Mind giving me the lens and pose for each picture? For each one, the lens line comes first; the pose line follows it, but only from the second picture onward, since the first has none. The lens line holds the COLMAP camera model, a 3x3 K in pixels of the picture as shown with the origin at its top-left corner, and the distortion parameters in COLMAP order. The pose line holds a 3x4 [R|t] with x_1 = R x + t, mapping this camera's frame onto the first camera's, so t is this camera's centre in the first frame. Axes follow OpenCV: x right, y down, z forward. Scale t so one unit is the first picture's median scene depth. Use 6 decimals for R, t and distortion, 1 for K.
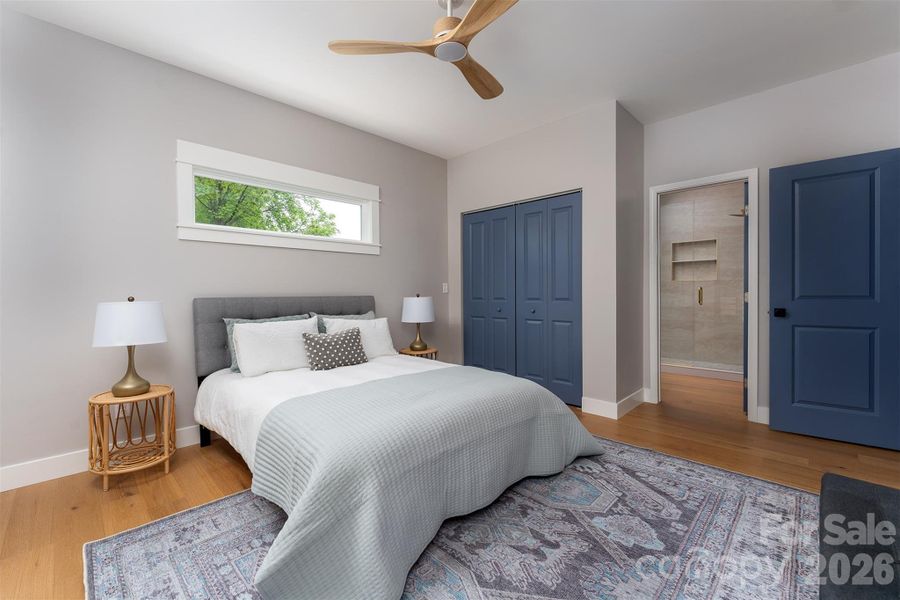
lens RADIAL K [[371.2, 0, 460.5], [0, 371.2, 294.0], [0, 0, 1]] dist [0.000534, 0.000013]
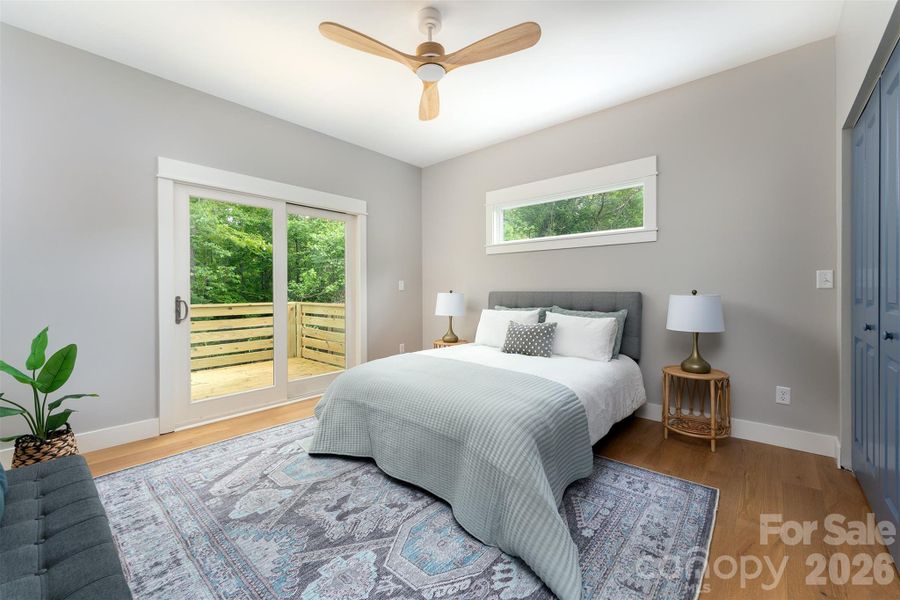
lens RADIAL K [[371.2, 0, 460.5], [0, 371.2, 294.0], [0, 0, 1]] dist [0.000534, 0.000013]
pose [[0.060885, 0.025645, -0.997815, 1.172520], [-0.000633, 0.999671, 0.025654, -0.024662], [0.998145, -0.000930, 0.060881, 1.100521]]
